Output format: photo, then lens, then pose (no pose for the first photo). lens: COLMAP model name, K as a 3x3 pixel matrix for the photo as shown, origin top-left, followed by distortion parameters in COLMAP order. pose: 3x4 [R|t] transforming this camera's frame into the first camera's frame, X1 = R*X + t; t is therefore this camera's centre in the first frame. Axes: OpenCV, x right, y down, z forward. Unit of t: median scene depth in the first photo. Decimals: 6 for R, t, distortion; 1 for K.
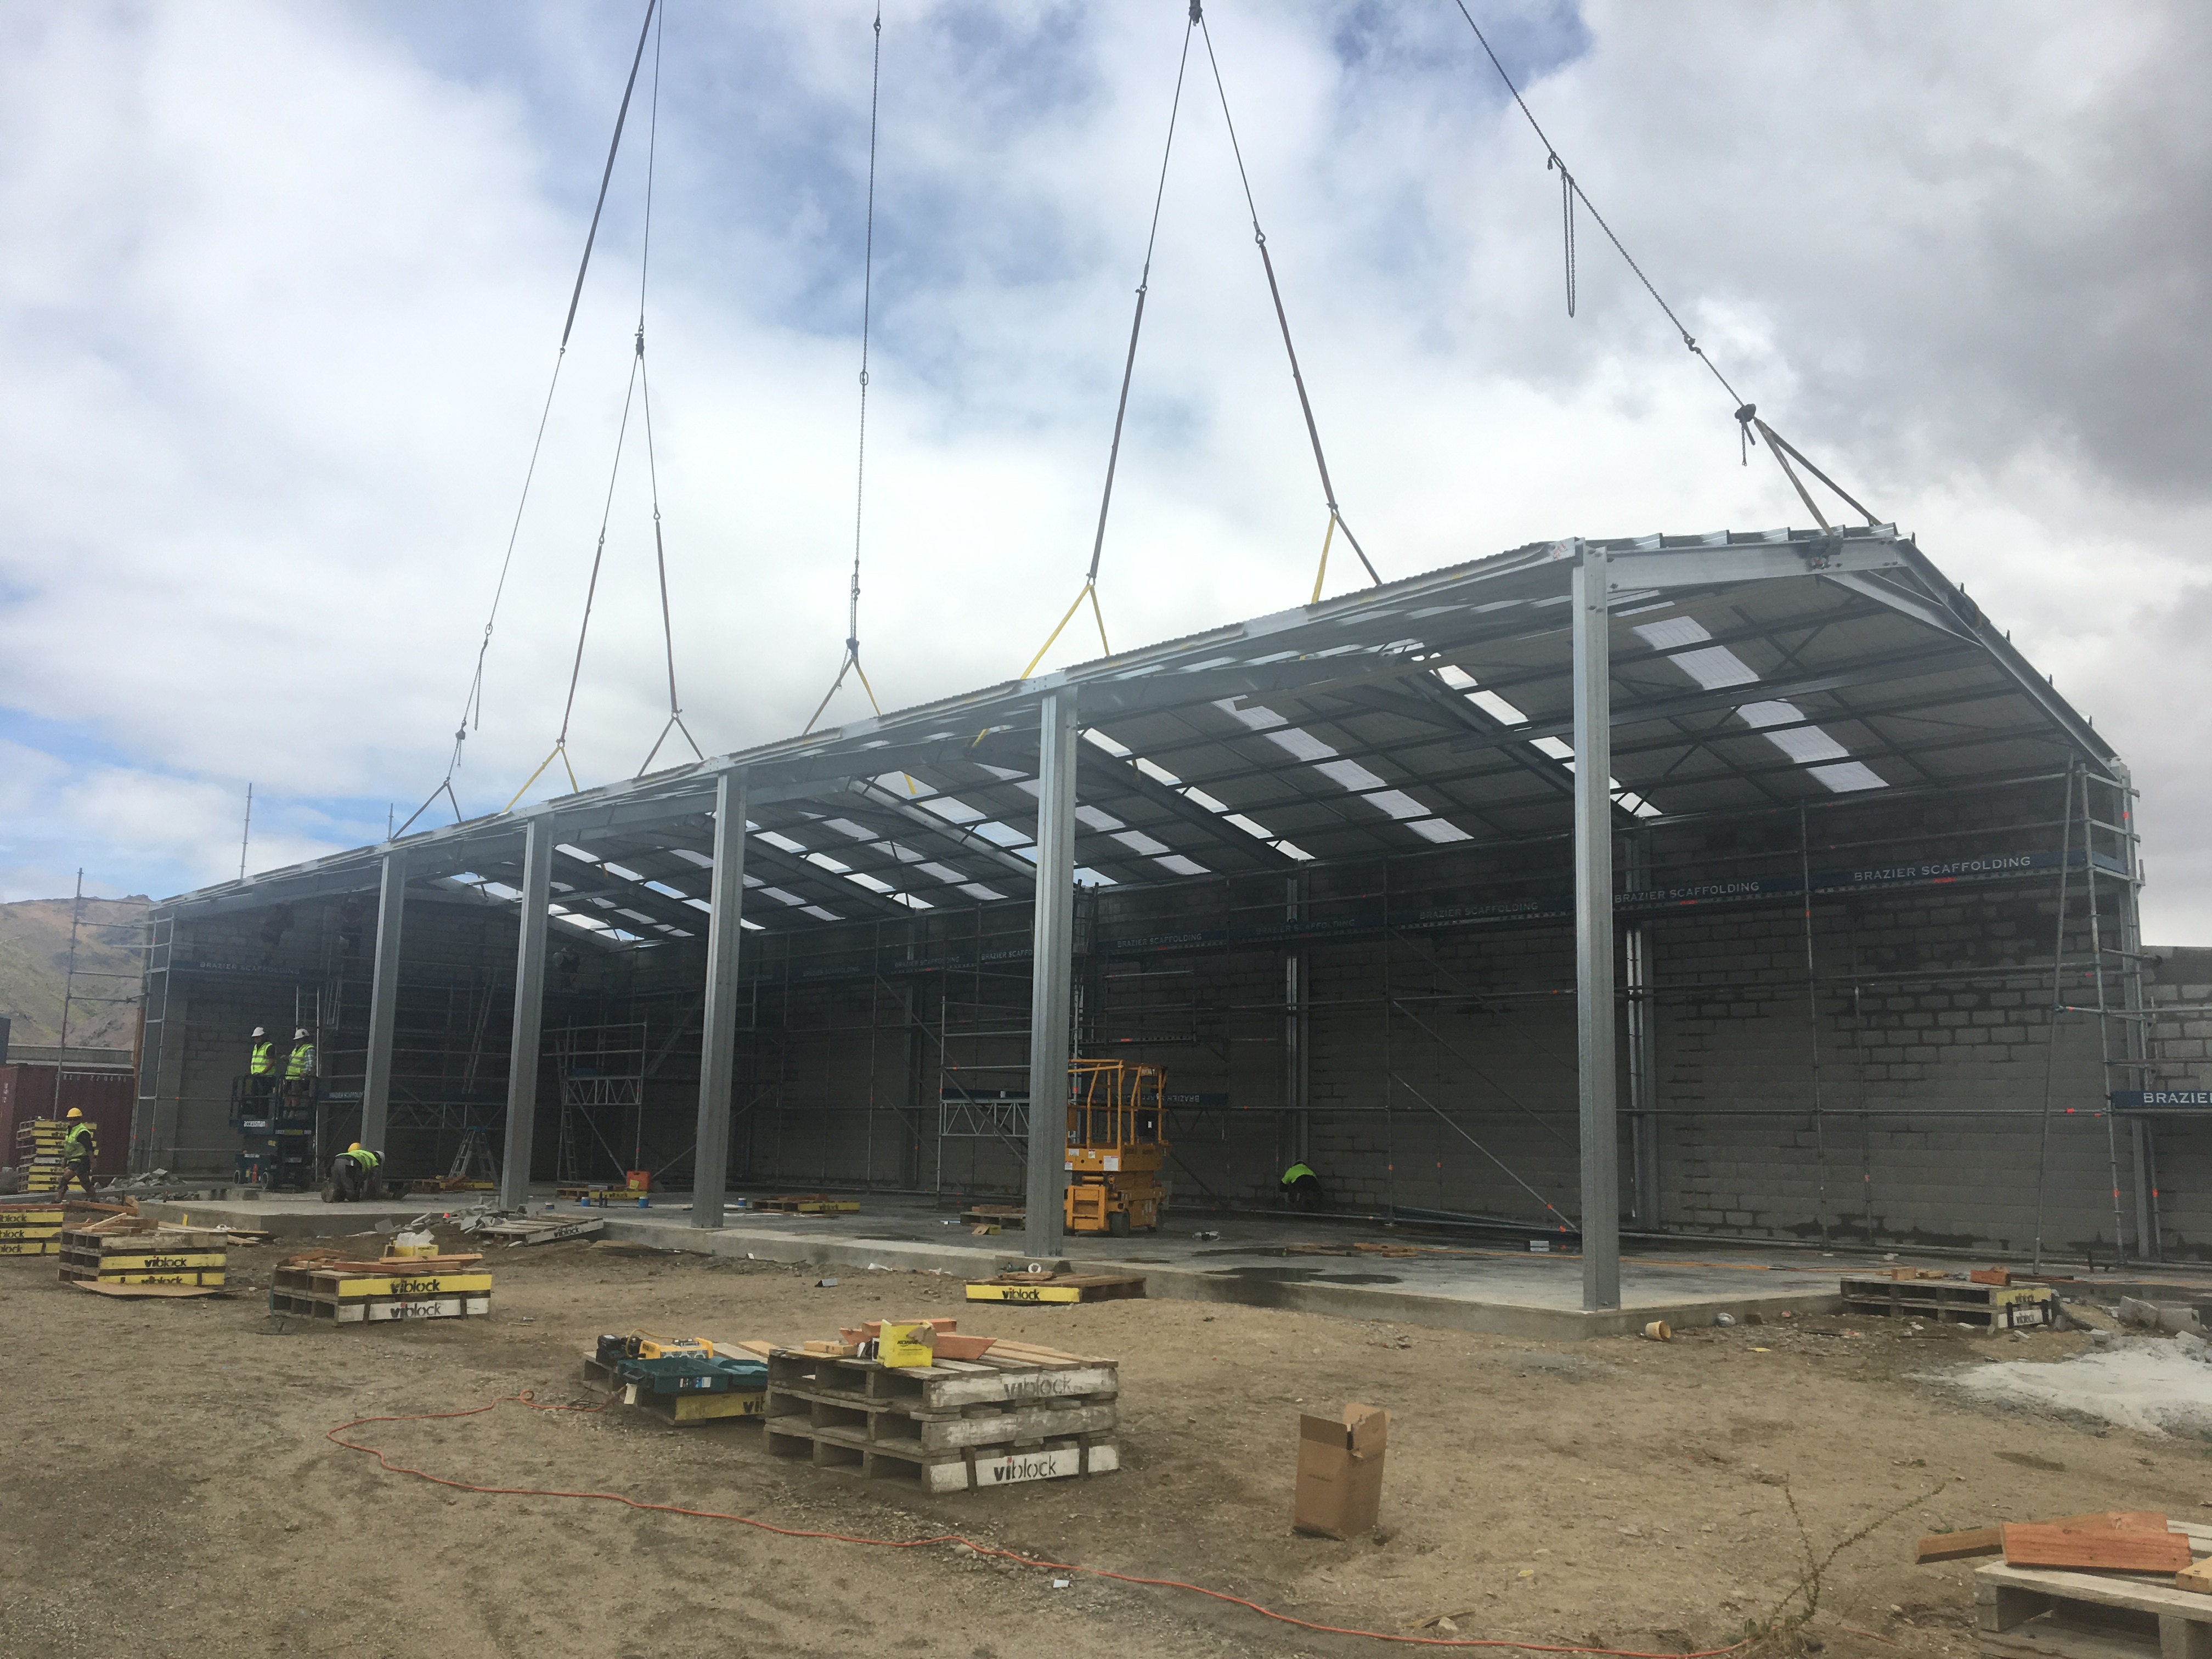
lens RADIAL K [[1866.5, 0, 1105.5], [0, 1866.5, 818.5], [0, 0, 1]] dist [0.072153, -0.077796]
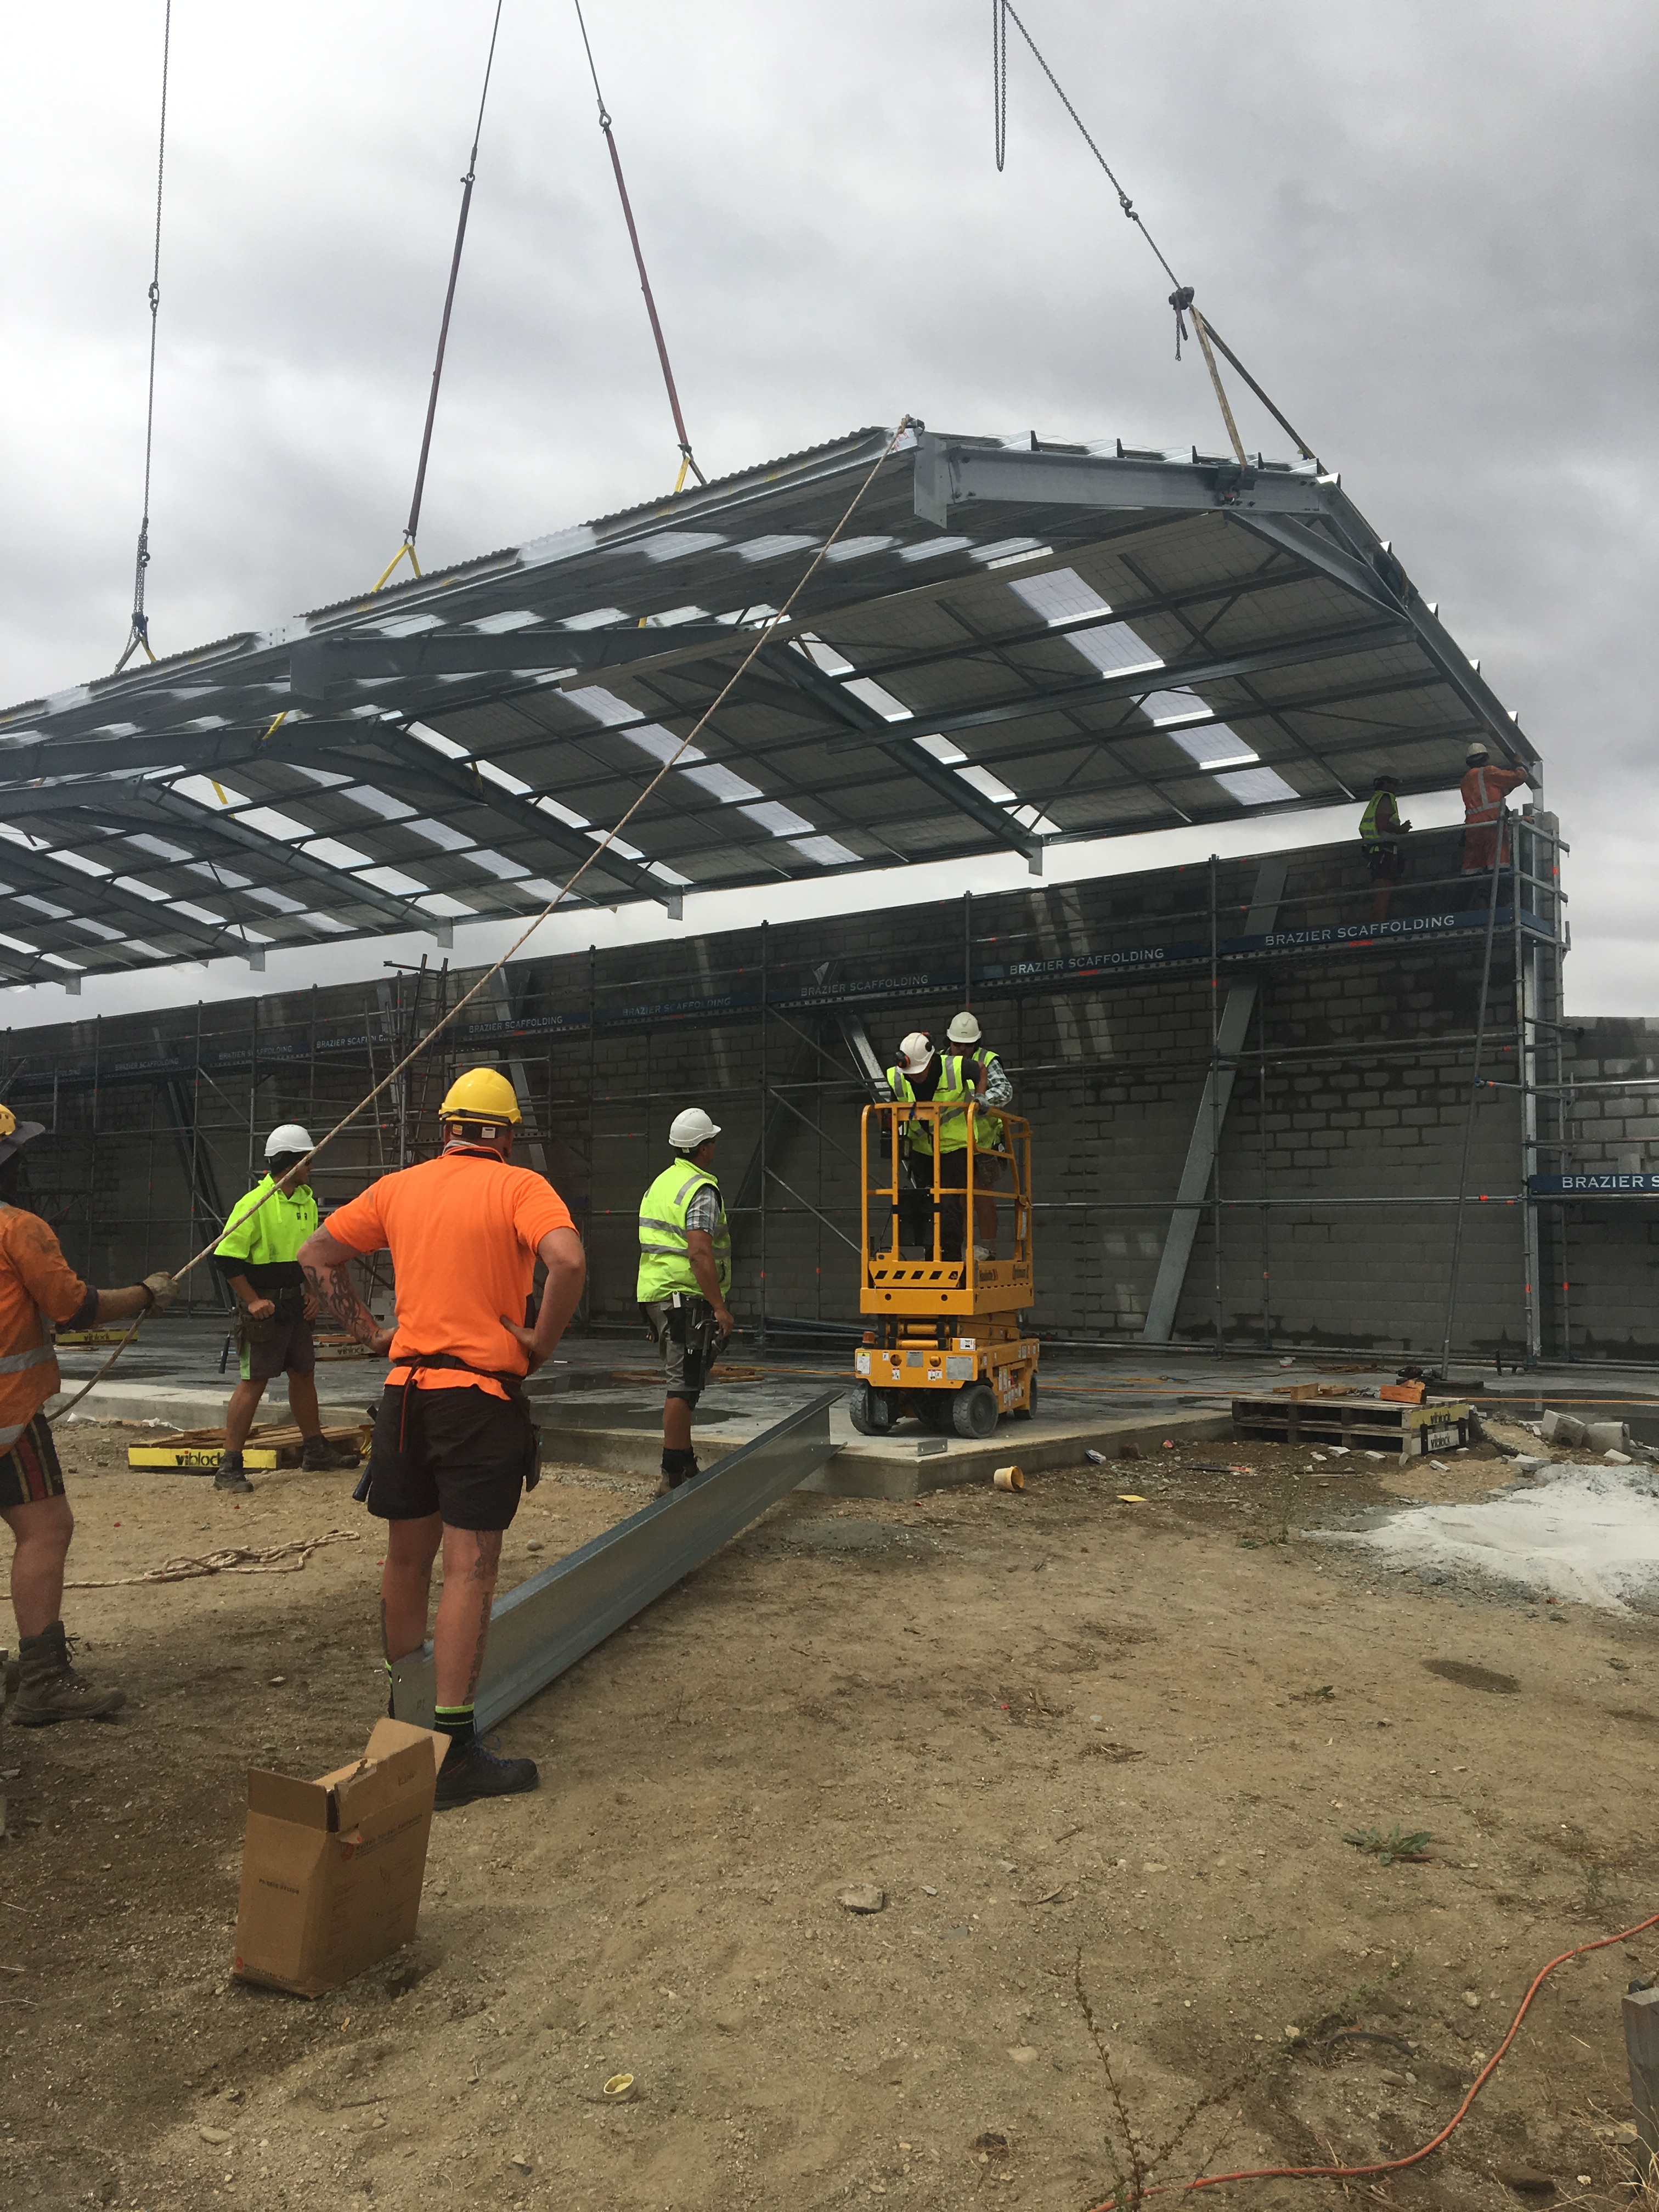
lens RADIAL K [[1866.5, 0, 829.5], [0, 1866.5, 1106.0], [0, 0, 1]] dist [0.072153, -0.077796]
pose [[0.988645, -0.003245, 0.150233, 0.072859], [-0.011370, 0.995286, 0.096316, 0.030254], [-0.149837, -0.096930, 0.983948, 0.183075]]
